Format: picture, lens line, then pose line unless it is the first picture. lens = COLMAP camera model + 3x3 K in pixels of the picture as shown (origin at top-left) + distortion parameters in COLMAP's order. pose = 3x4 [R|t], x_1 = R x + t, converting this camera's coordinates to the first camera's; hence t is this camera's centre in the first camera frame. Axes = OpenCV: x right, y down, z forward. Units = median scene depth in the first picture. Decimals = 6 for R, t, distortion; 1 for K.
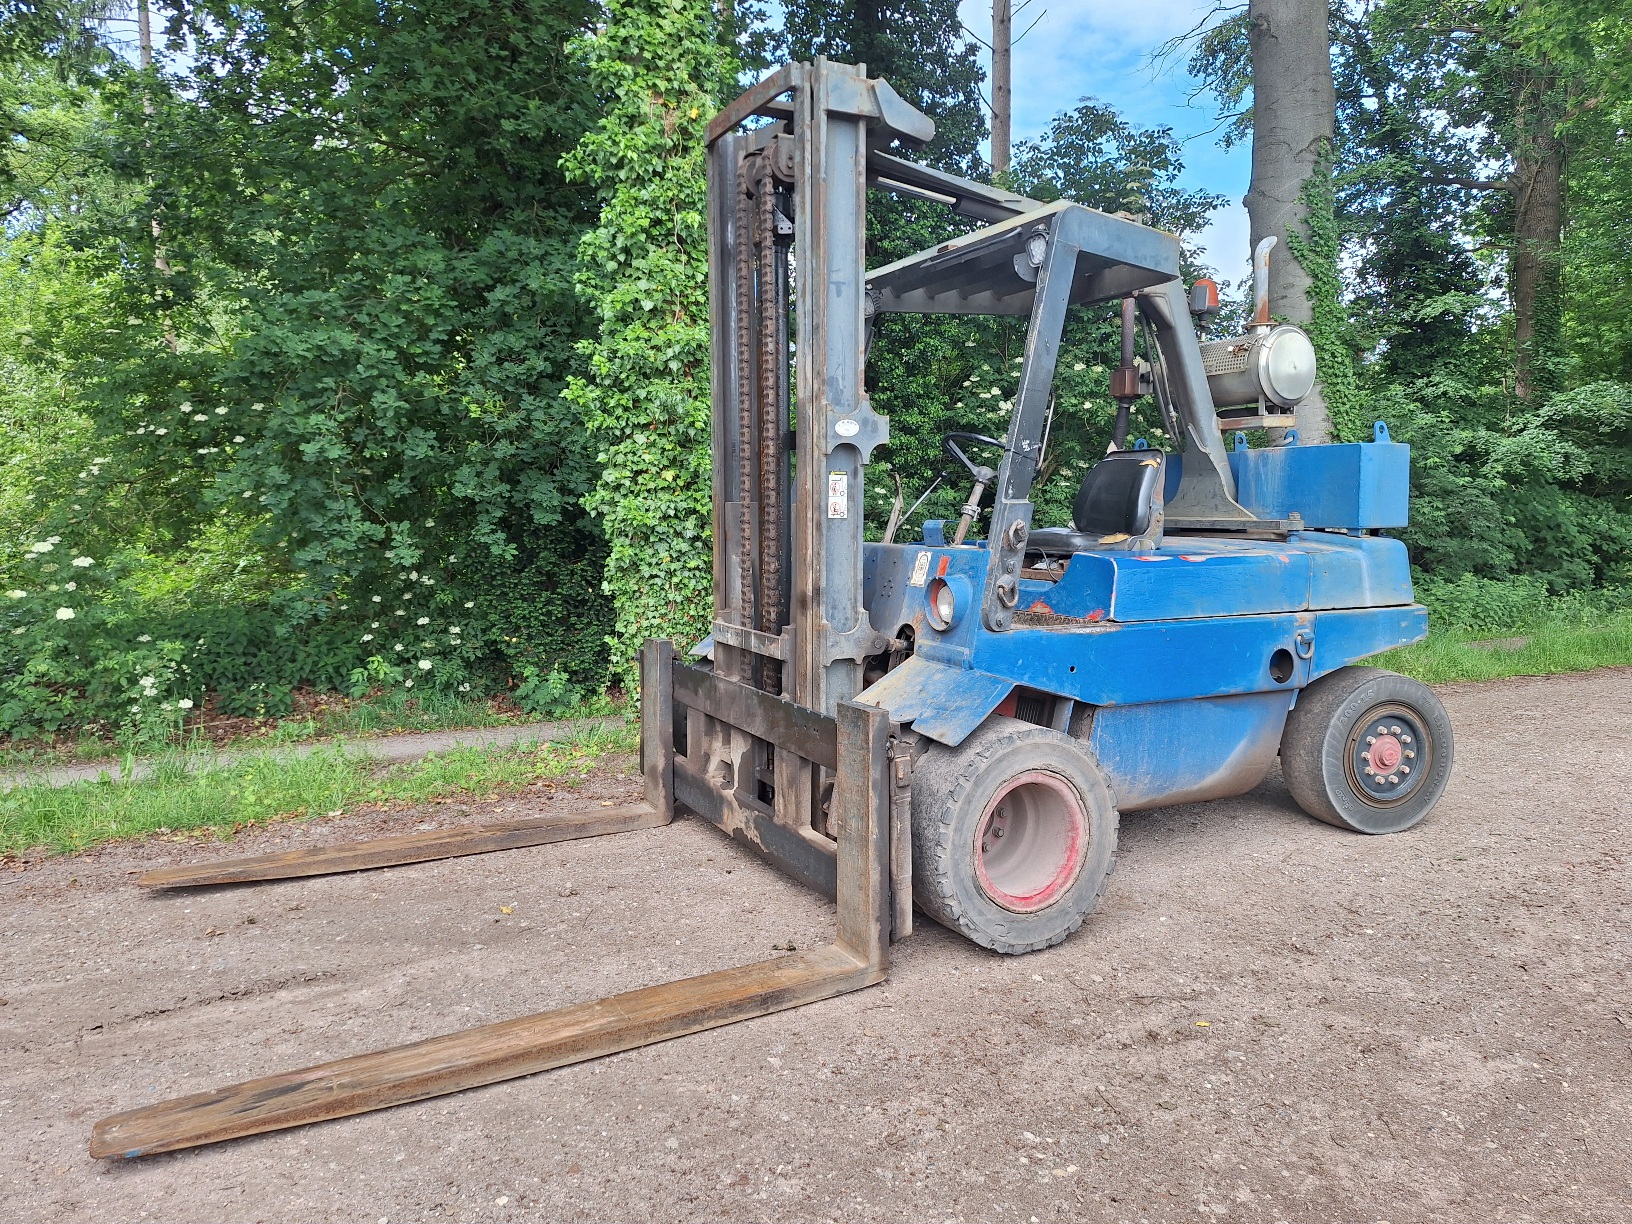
lens RADIAL K [[1125.8, 0, 816.0], [0, 1125.8, 612.0], [0, 0, 1]] dist [0.111343, -0.138005]
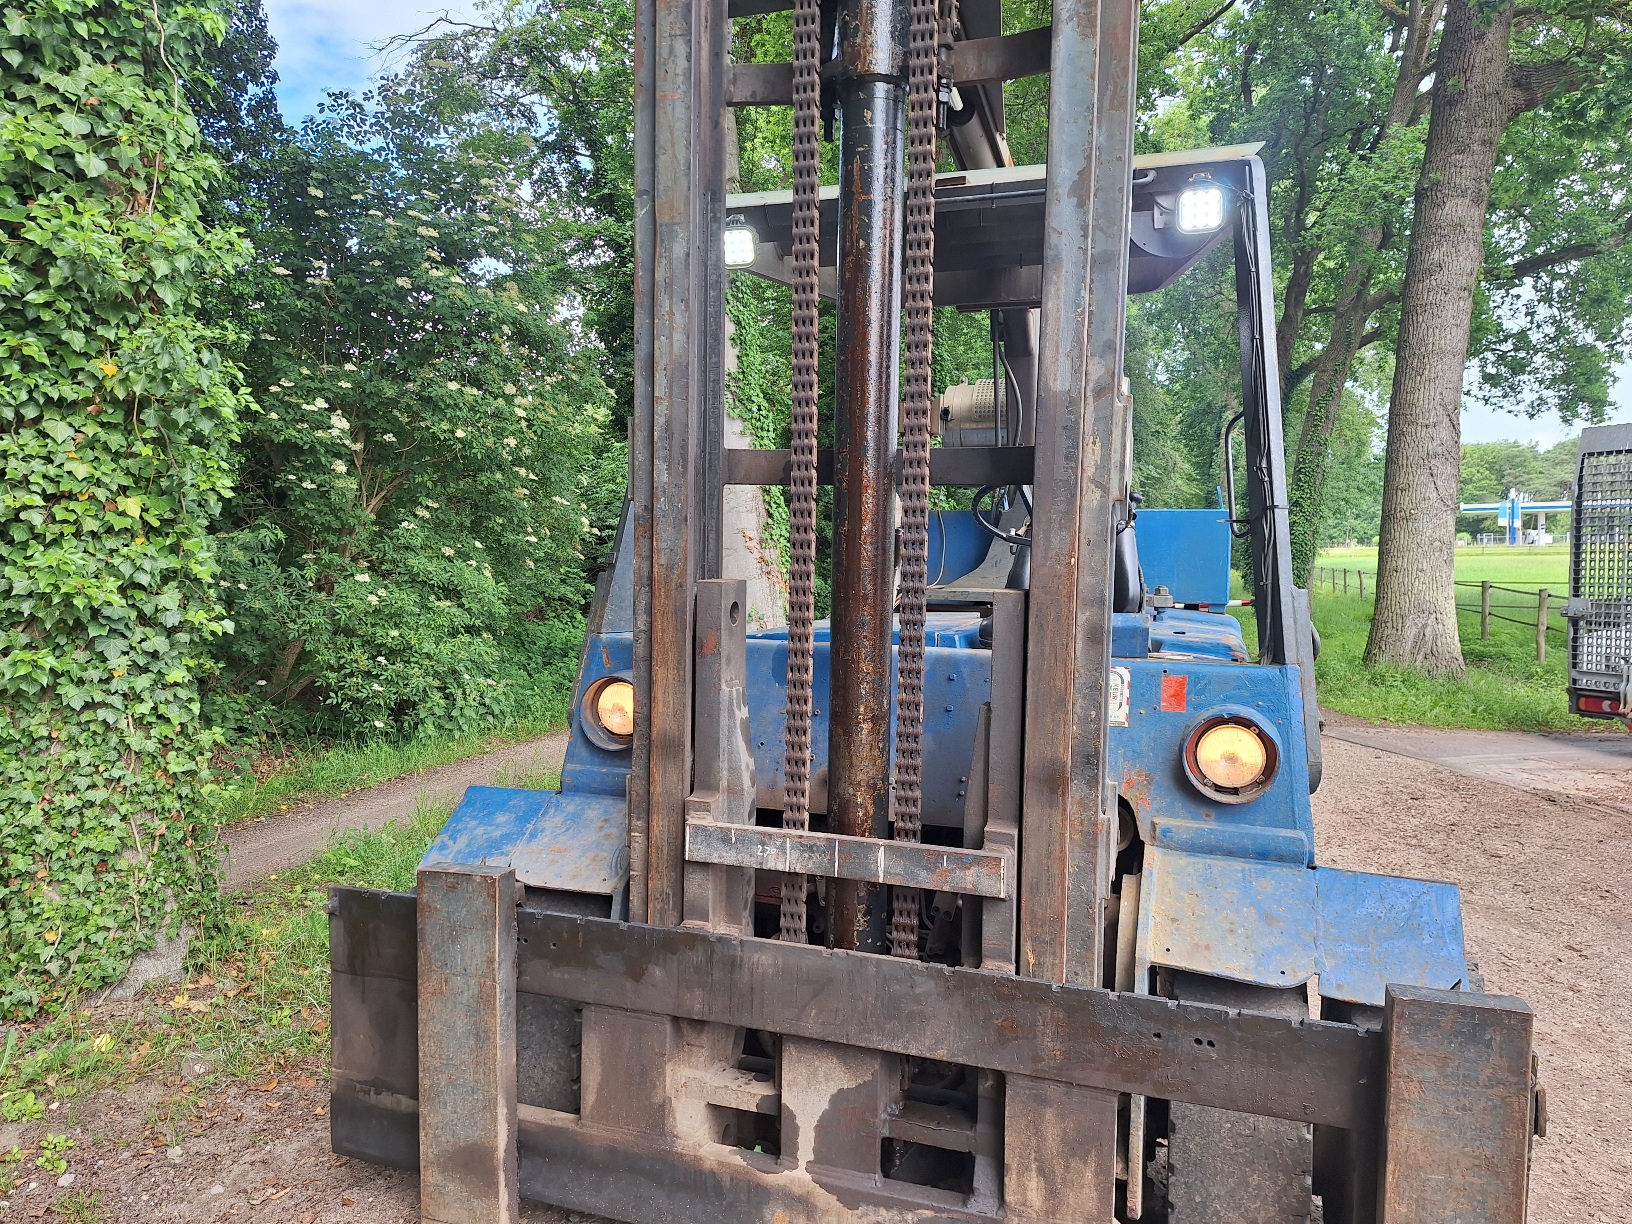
lens RADIAL K [[1142.5, 0, 816.0], [0, 1142.5, 612.0], [0, 0, 1]] dist [0.019536, -0.002655]
pose [[0.717193, -0.025324, 0.696415, -0.222115], [0.049352, 0.998676, -0.014509, -0.041280], [-0.695125, 0.044775, 0.717493, 0.339422]]
